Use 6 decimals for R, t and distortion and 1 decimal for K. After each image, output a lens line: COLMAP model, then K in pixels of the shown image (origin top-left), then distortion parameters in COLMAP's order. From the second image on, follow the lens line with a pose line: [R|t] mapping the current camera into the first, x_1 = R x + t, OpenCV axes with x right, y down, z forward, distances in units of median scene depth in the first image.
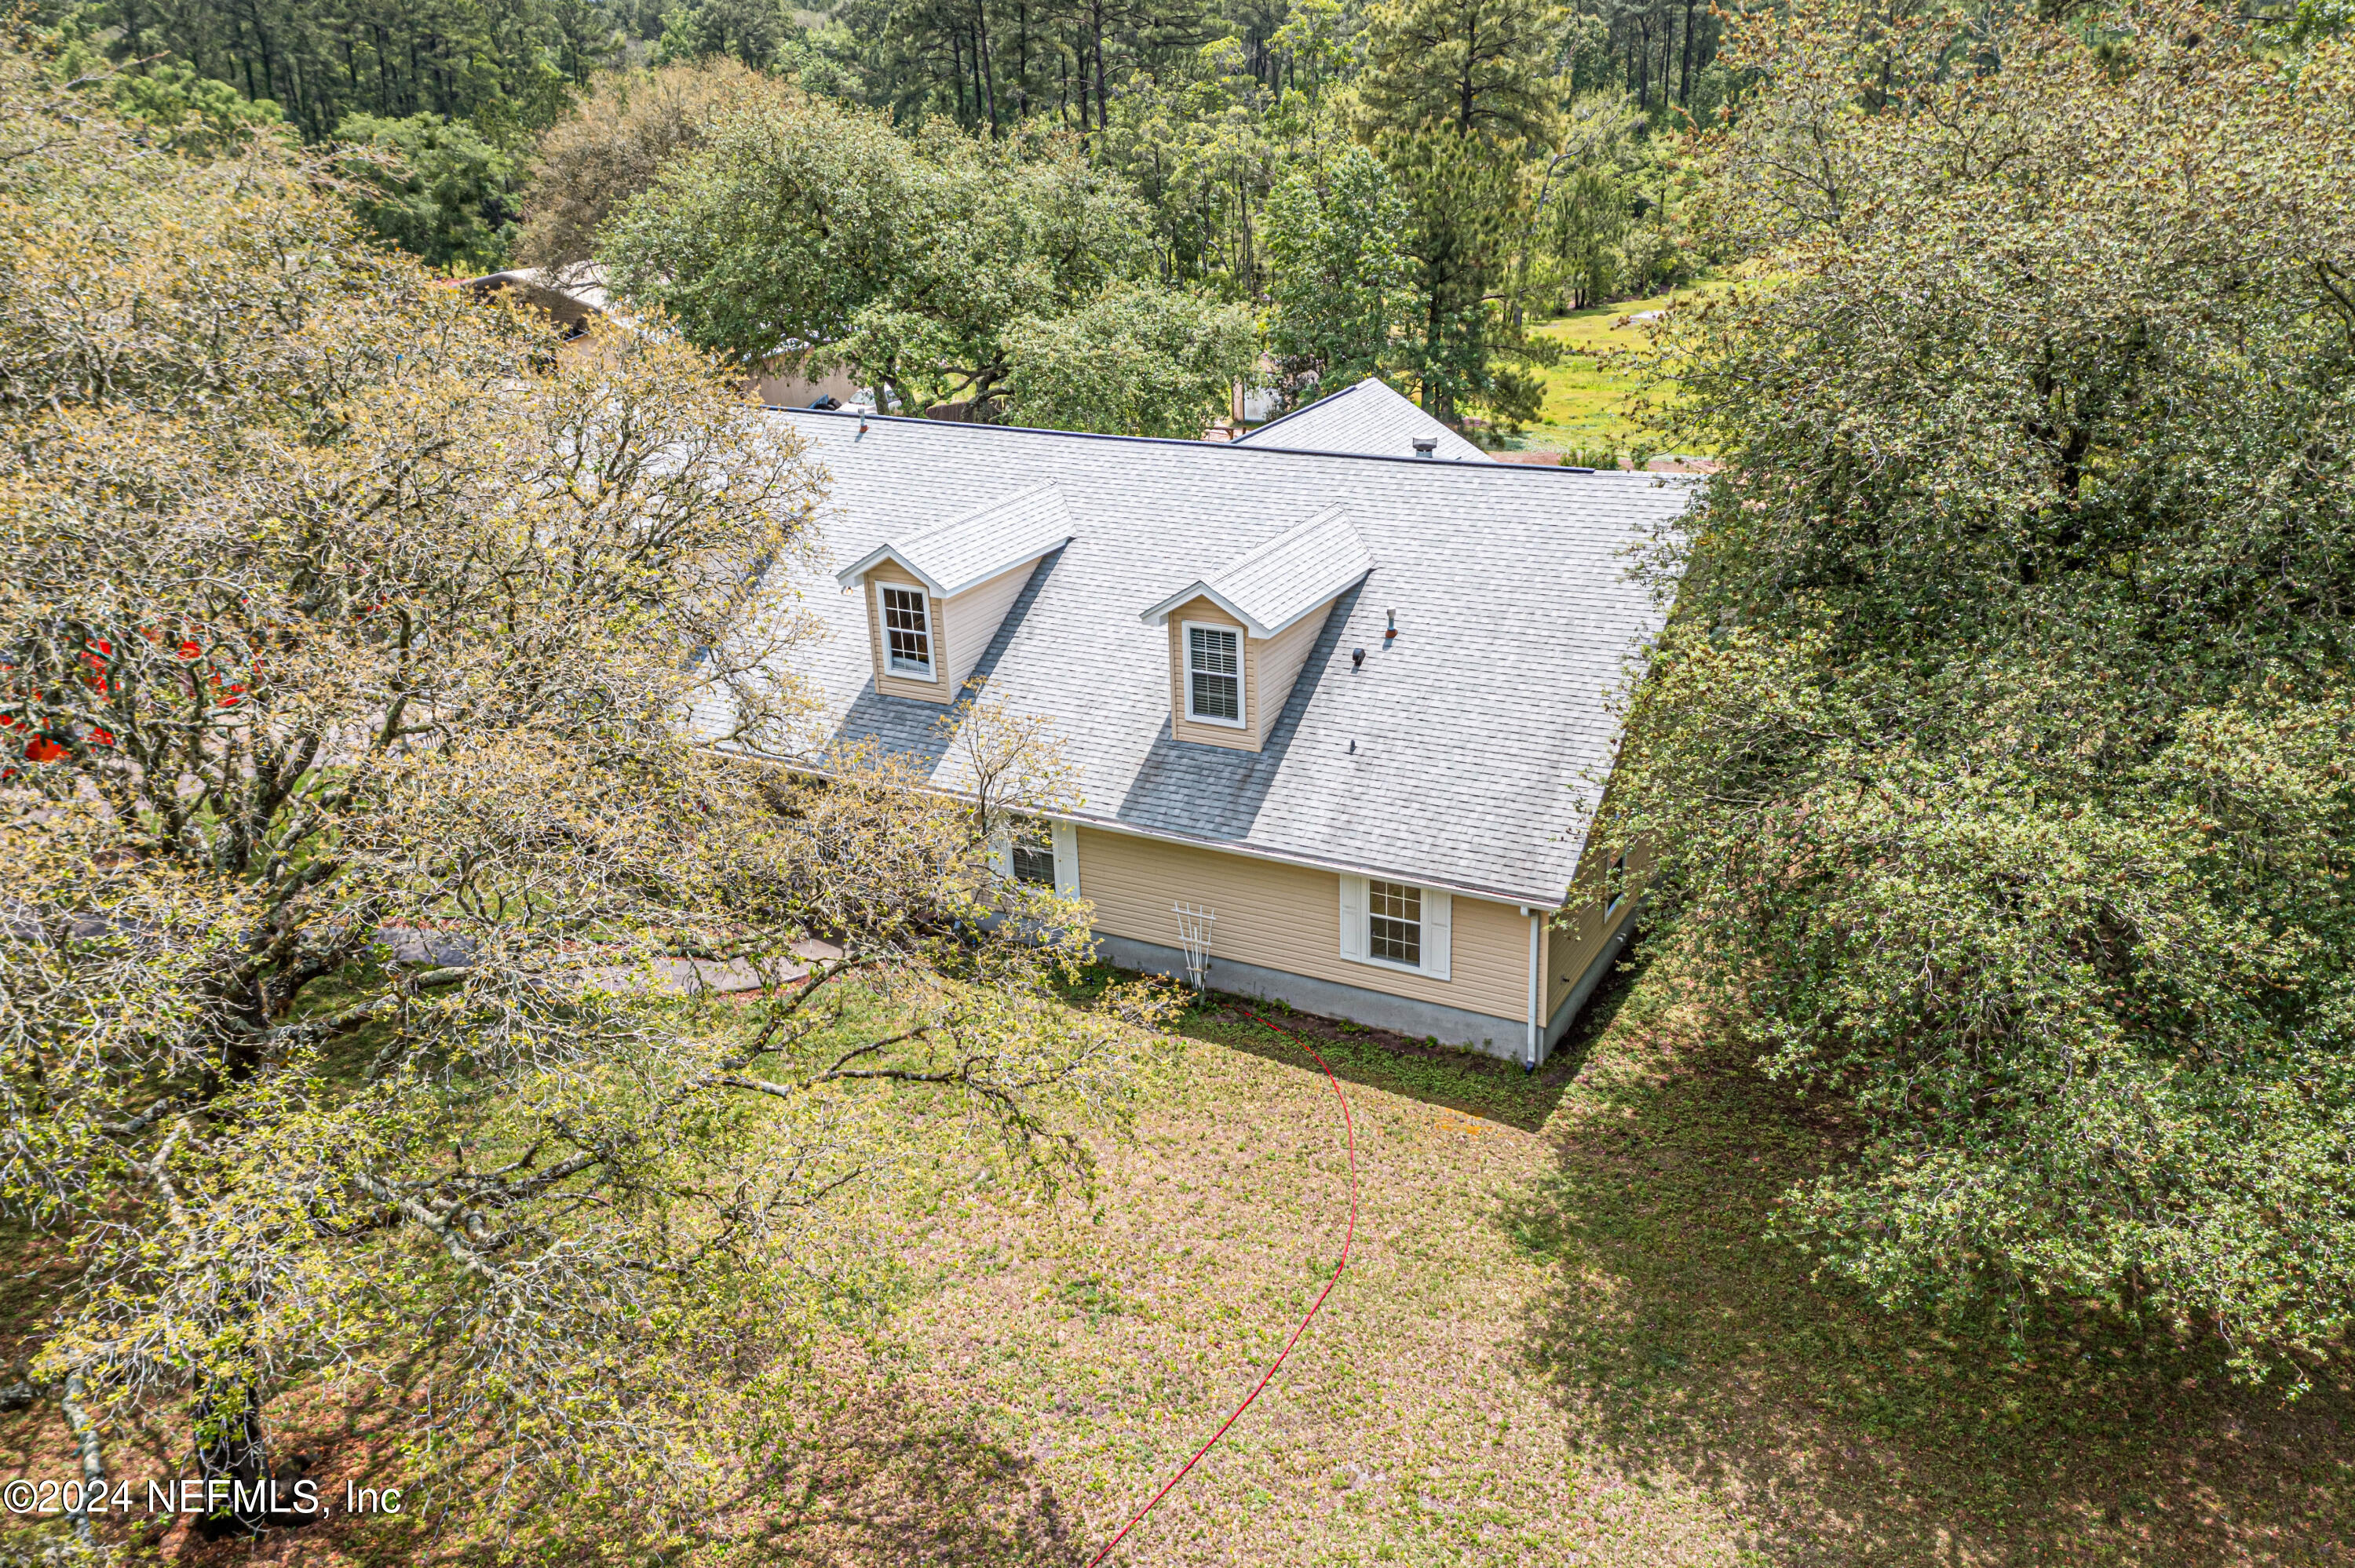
lens RADIAL K [[1895.3, 0, 1177.5], [0, 1895.3, 784.0], [0, 0, 1]] dist [0.214467, -0.277926]
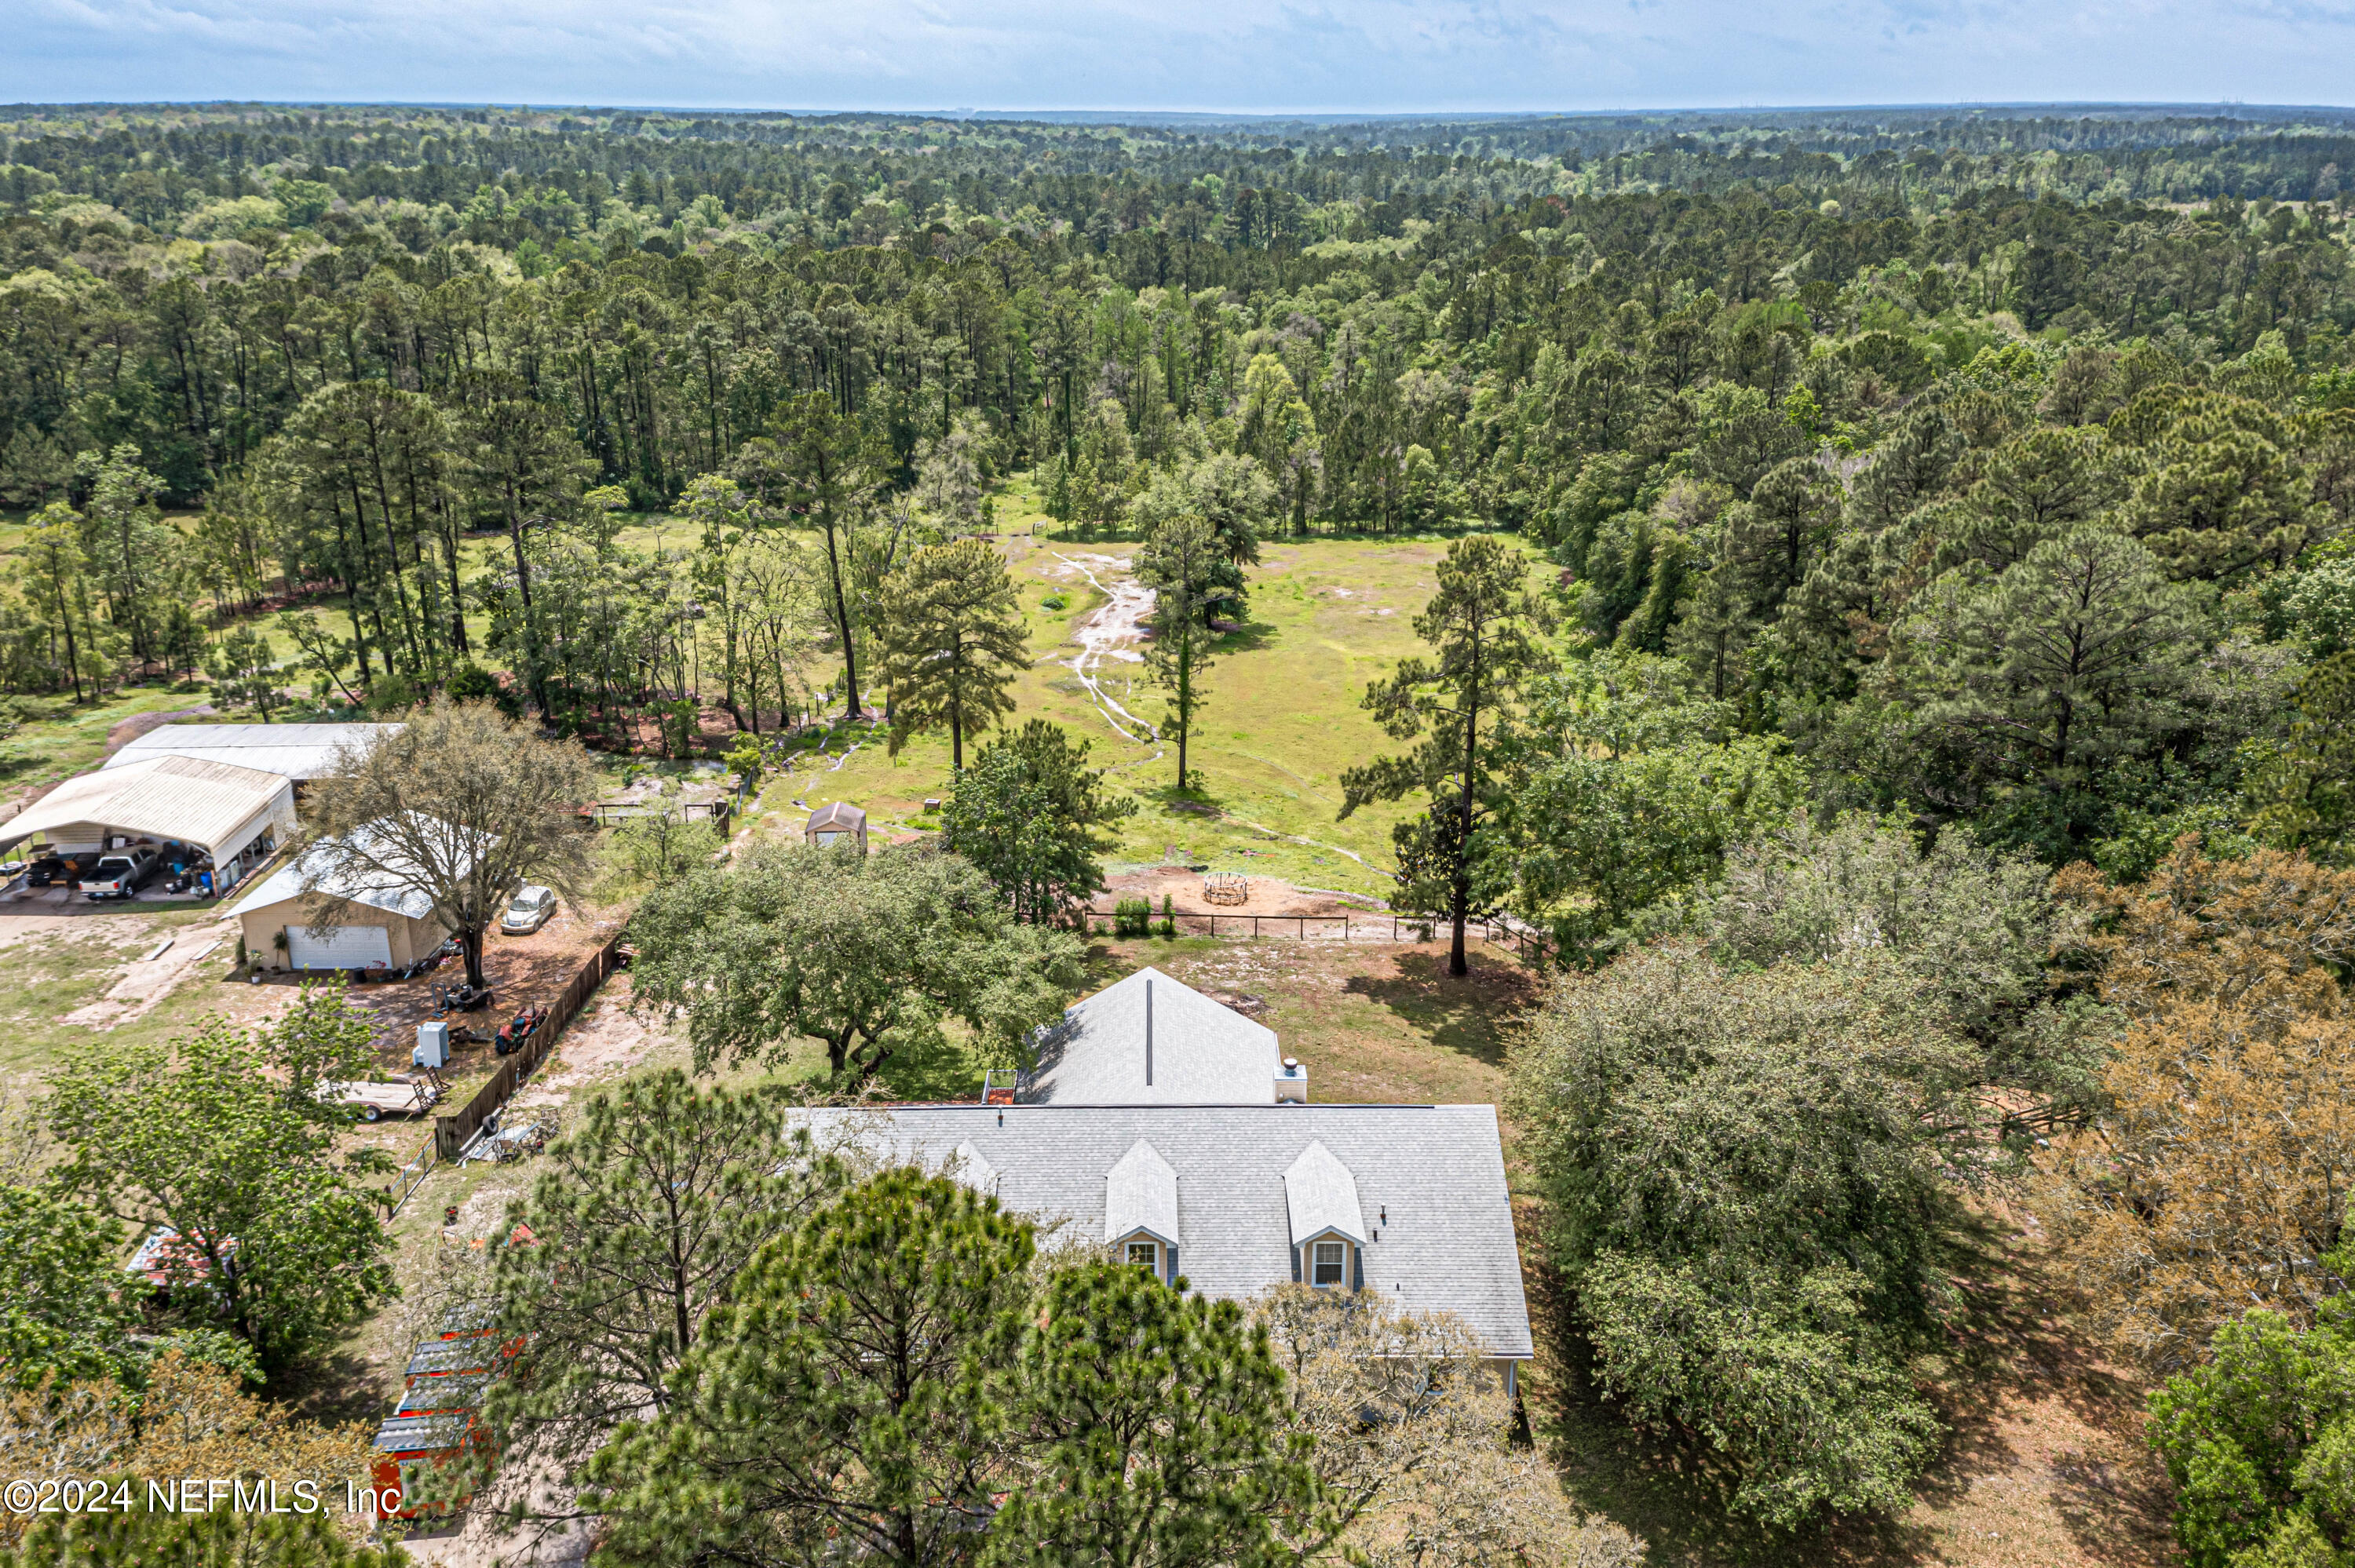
lens RADIAL K [[1815.9, 0, 1178.8], [0, 1815.9, 764.9], [0, 0, 1]] dist [0.258154, -0.342938]
pose [[0.869646, -0.123223, 0.478049, -1.015783], [0.147863, 0.988908, -0.014082, -0.599758], [-0.471012, 0.082932, 0.878220, -0.720487]]
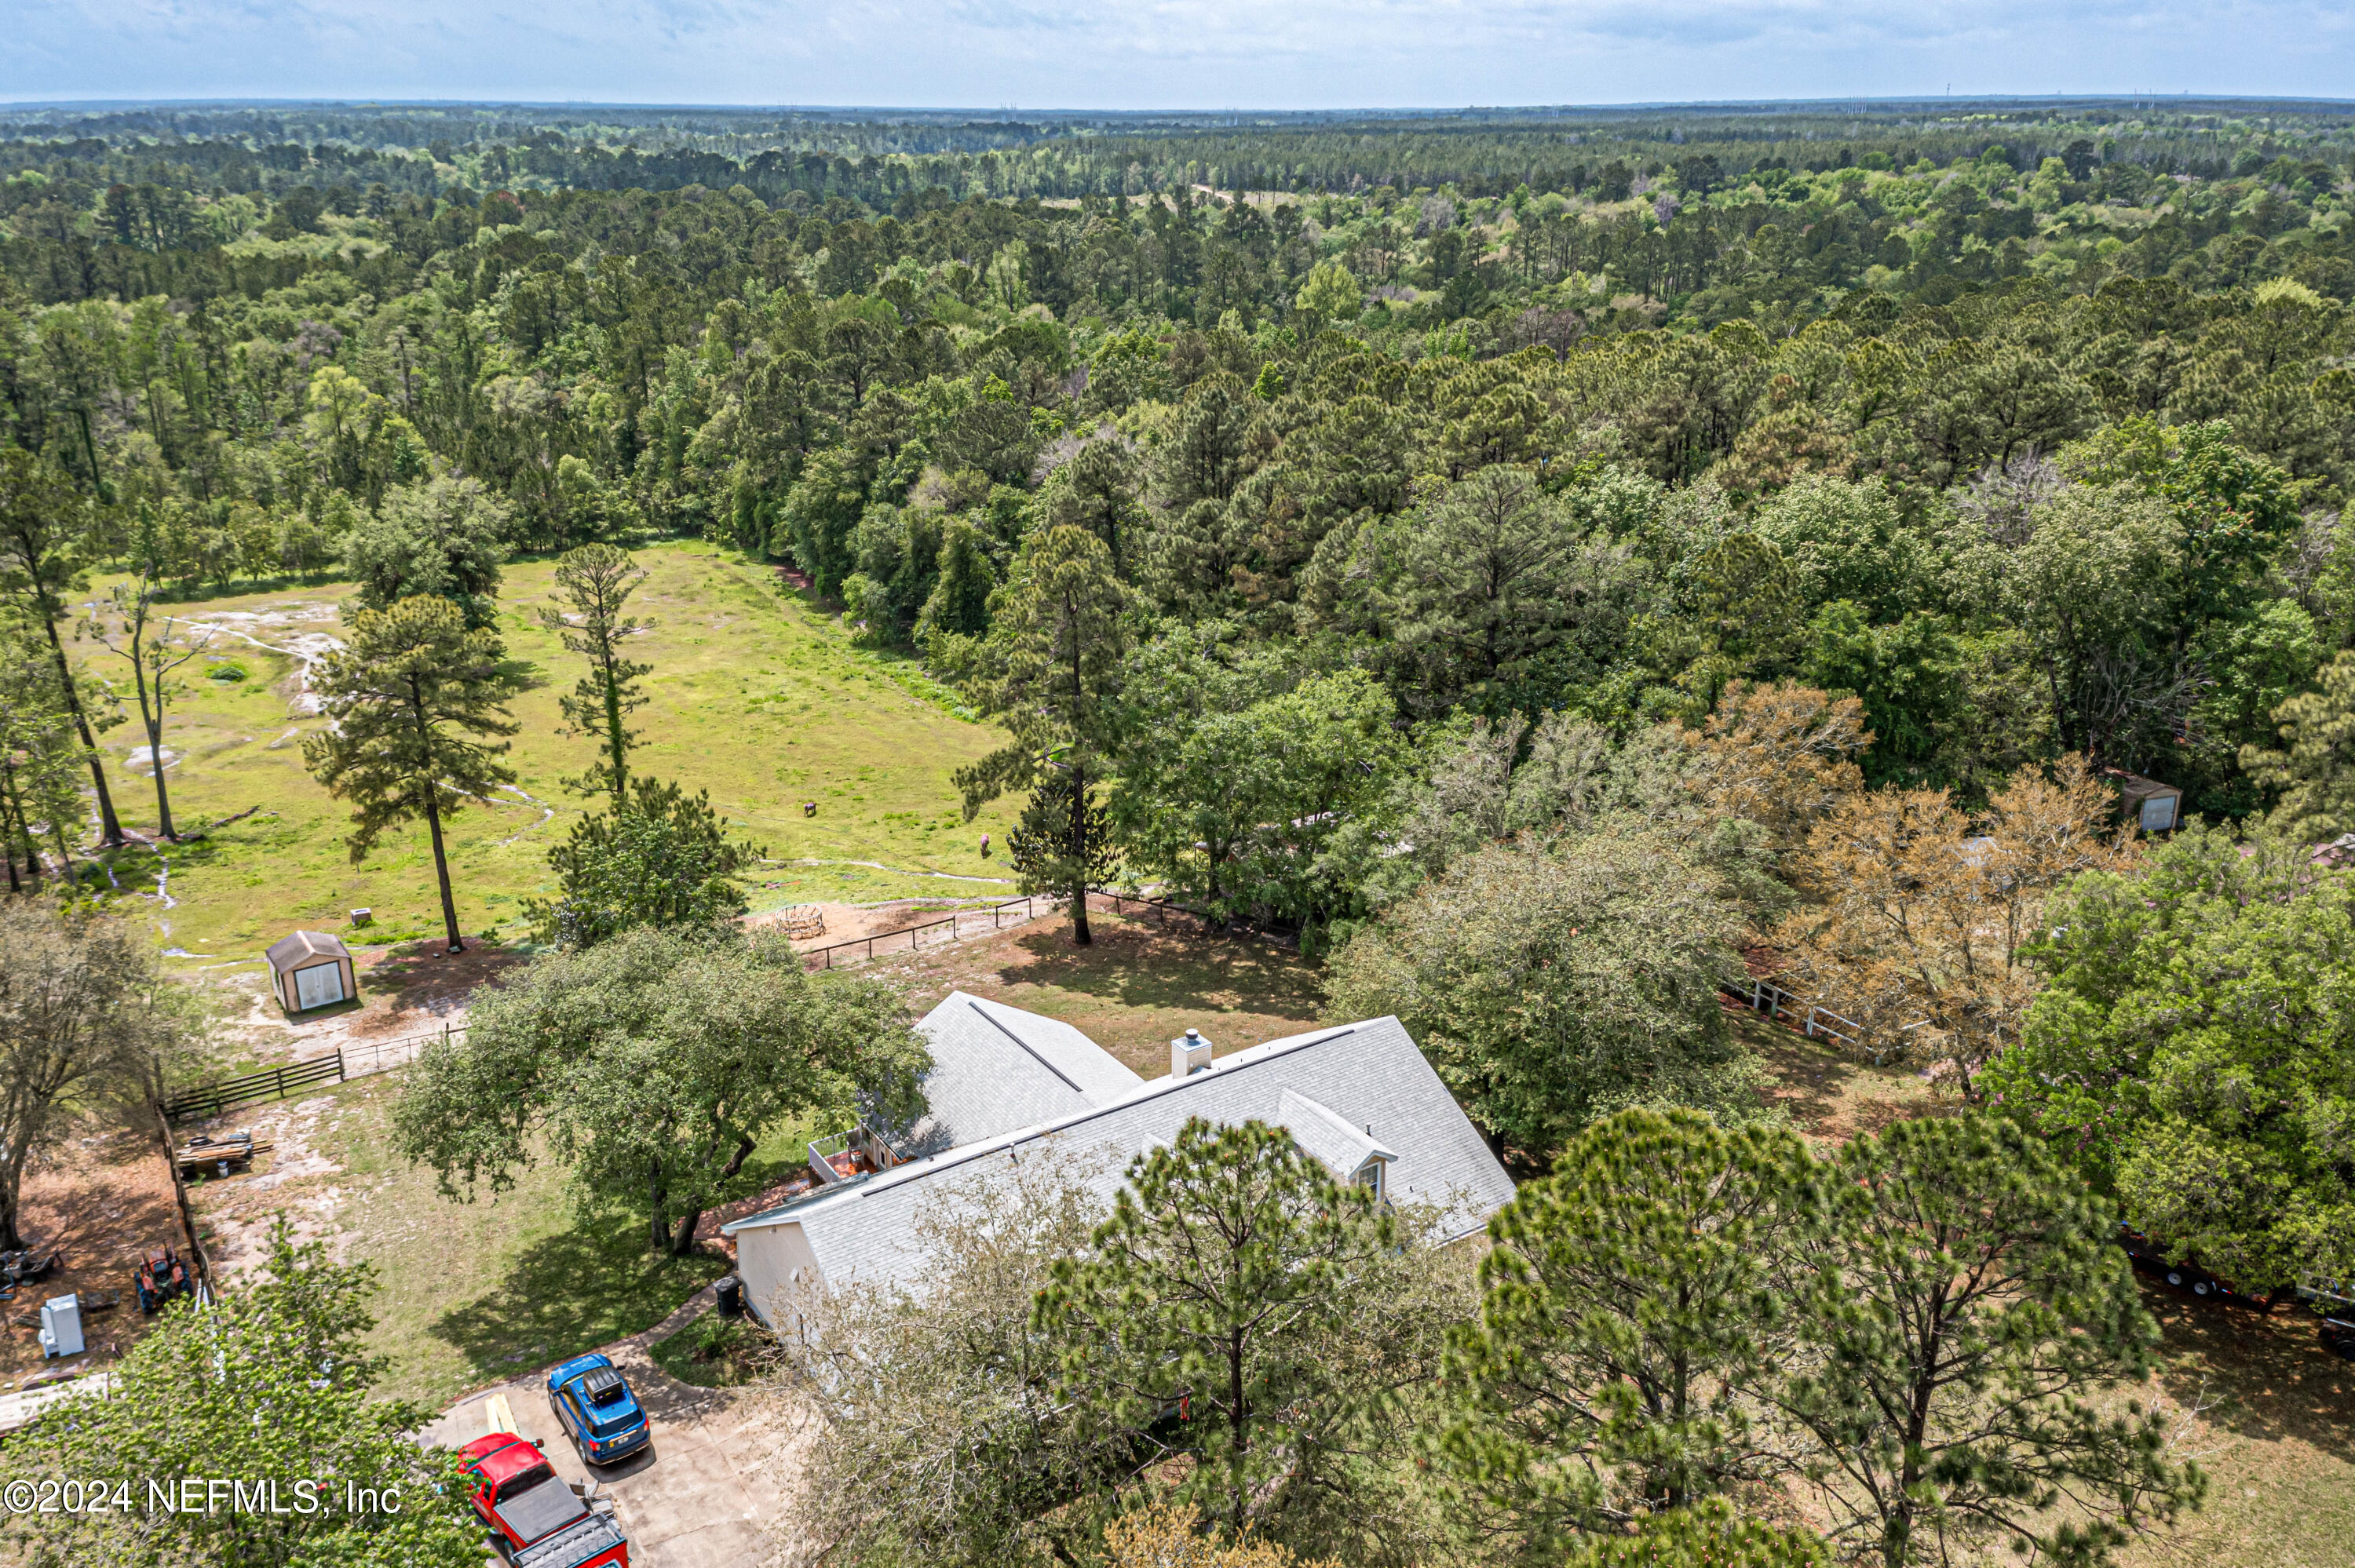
lens RADIAL K [[1799.0, 0, 1173.0], [0, 1799.0, 795.0], [0, 0, 1]] dist [0.239552, -0.325238]
pose [[0.452696, -0.268228, 0.850364, -1.802837], [0.307513, 0.942137, 0.133469, -0.867264], [-0.836960, 0.201077, 0.508986, 0.022135]]
